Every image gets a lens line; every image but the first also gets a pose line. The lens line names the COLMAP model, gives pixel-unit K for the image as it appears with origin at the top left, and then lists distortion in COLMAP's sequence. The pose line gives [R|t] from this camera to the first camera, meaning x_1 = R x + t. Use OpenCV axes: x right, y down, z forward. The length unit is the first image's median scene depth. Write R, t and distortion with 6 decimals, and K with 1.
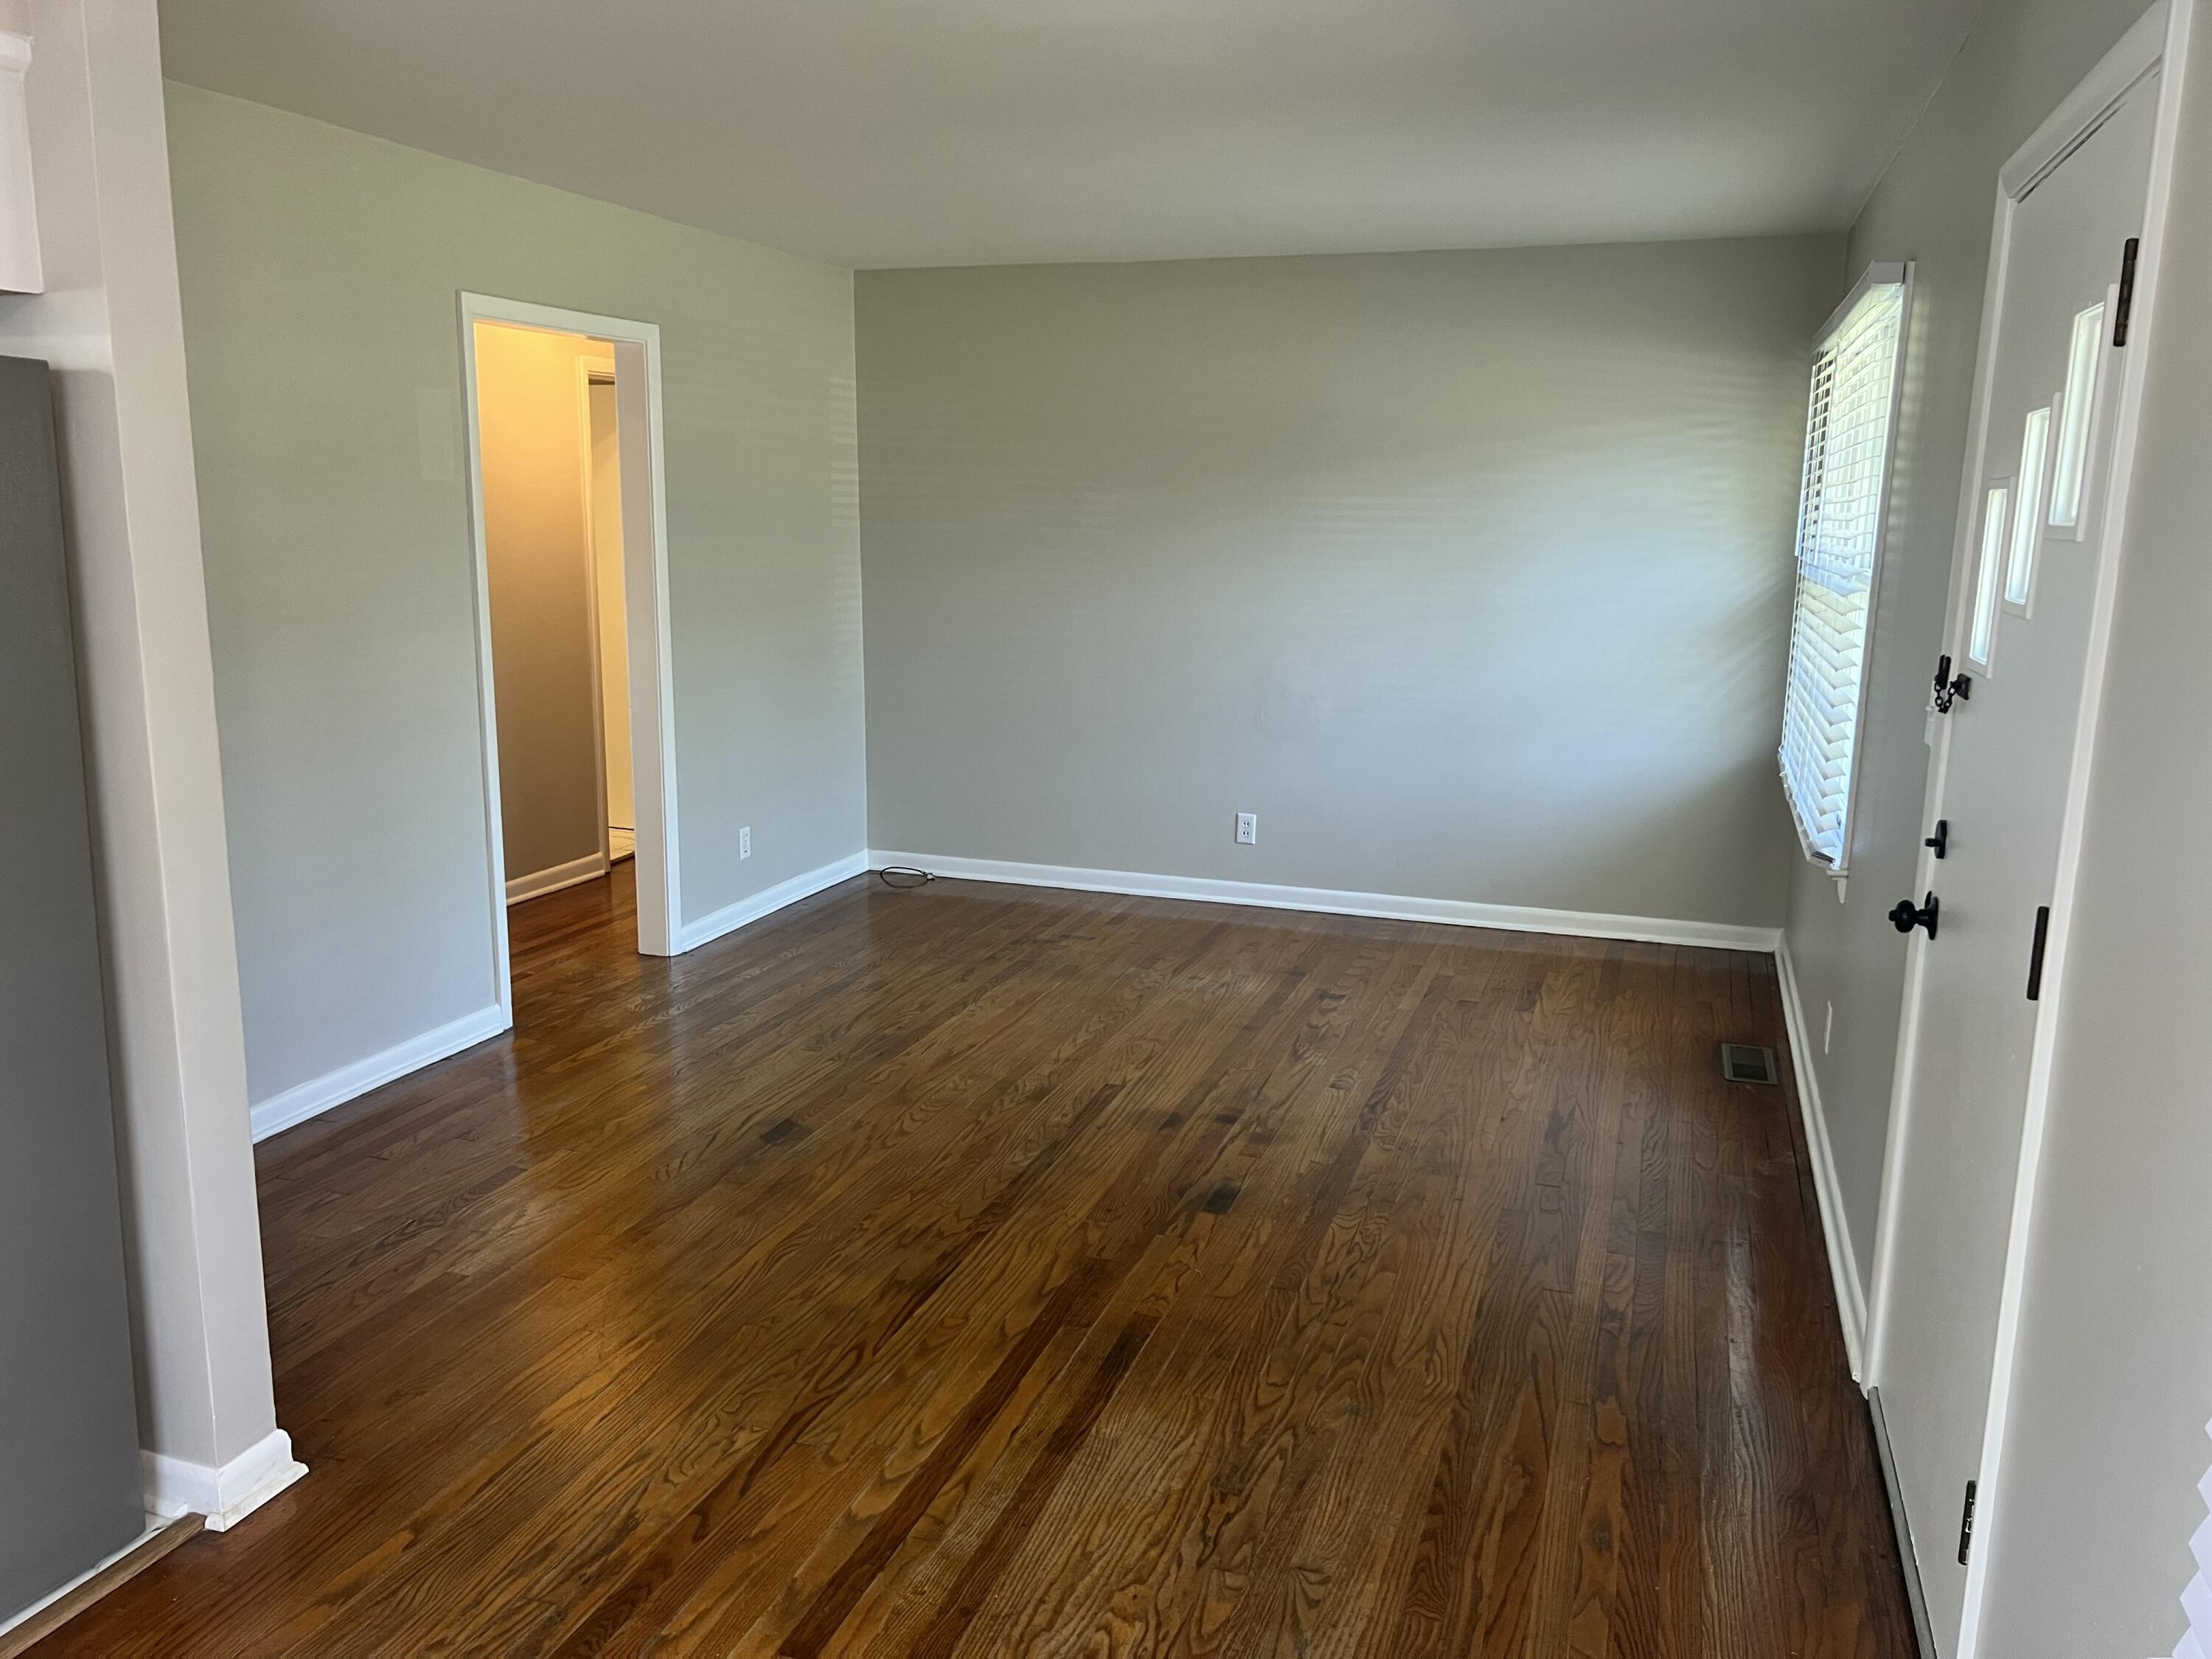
lens RADIAL K [[1677.6, 0, 1105.9], [0, 1677.6, 834.7], [0, 0, 1]] dist [-0.008334, -0.013534]
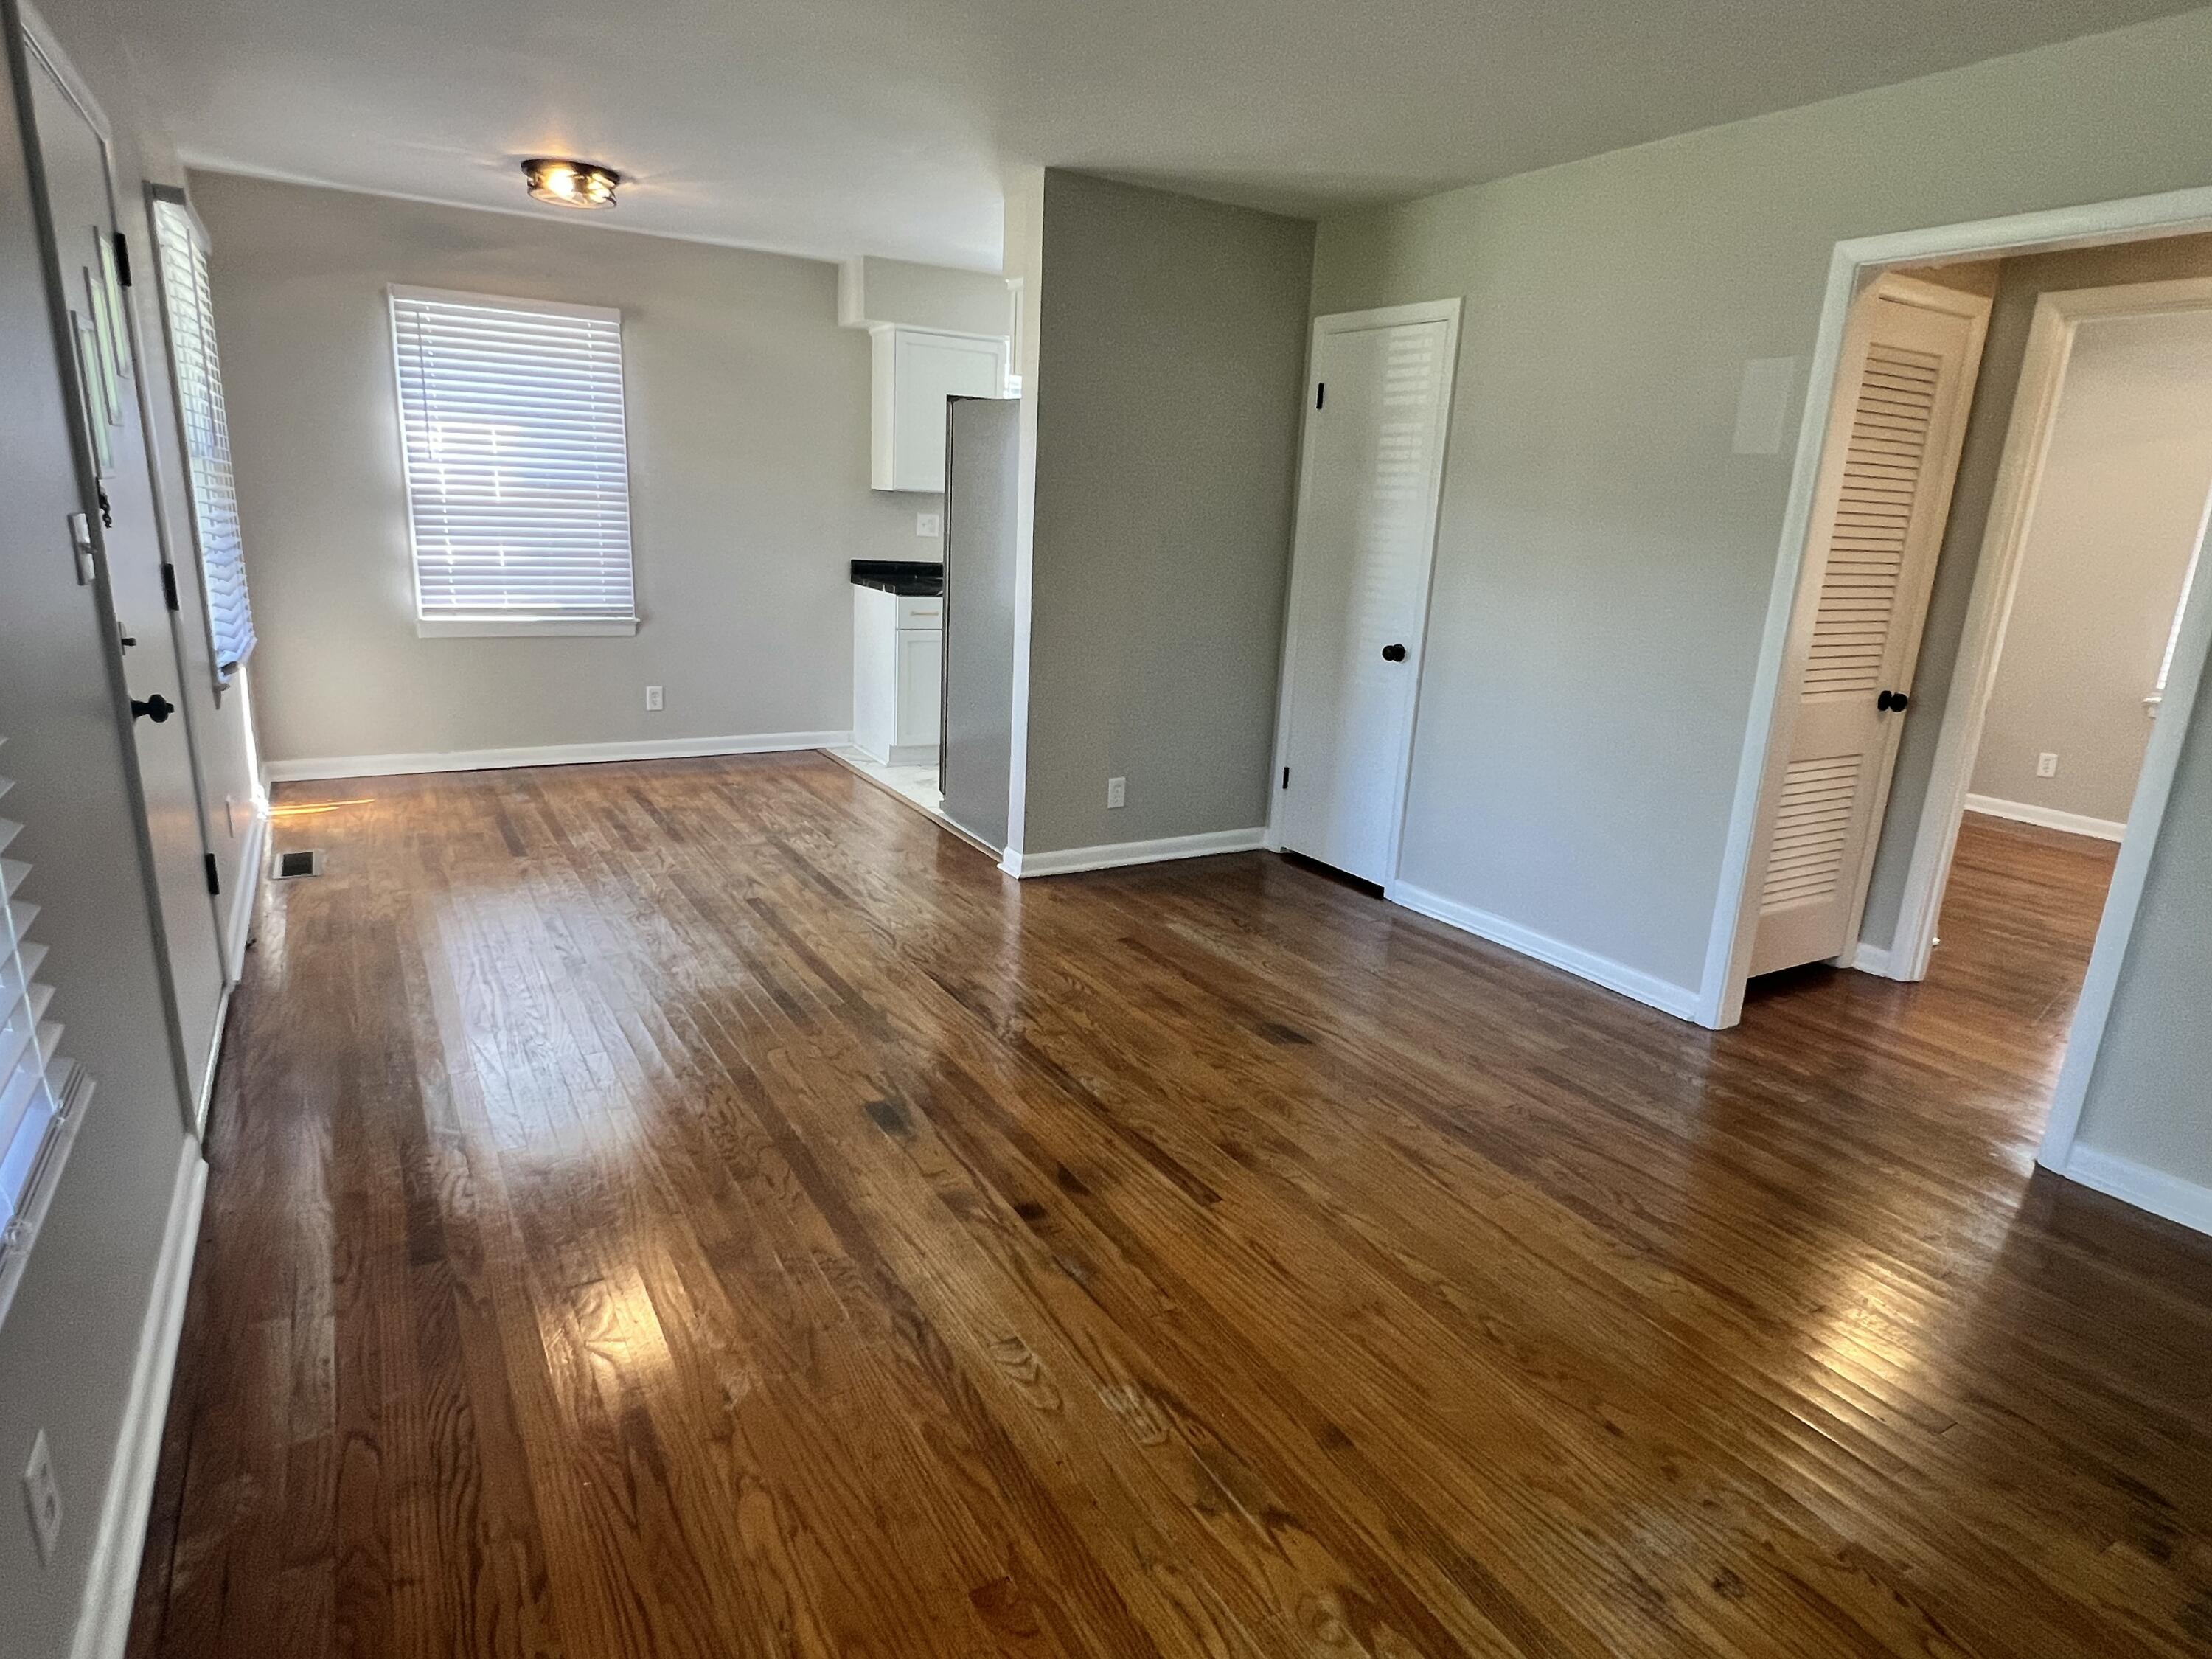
lens RADIAL K [[1236.2, 0, 1108.5], [0, 1236.2, 830.3], [0, 0, 1]] dist [0.001827, 0.000251]
pose [[-0.644502, 0.158563, -0.747981, 0.474397], [-0.201905, 0.908243, 0.366510, -0.220904], [0.737463, 0.387238, -0.553349, 1.338943]]
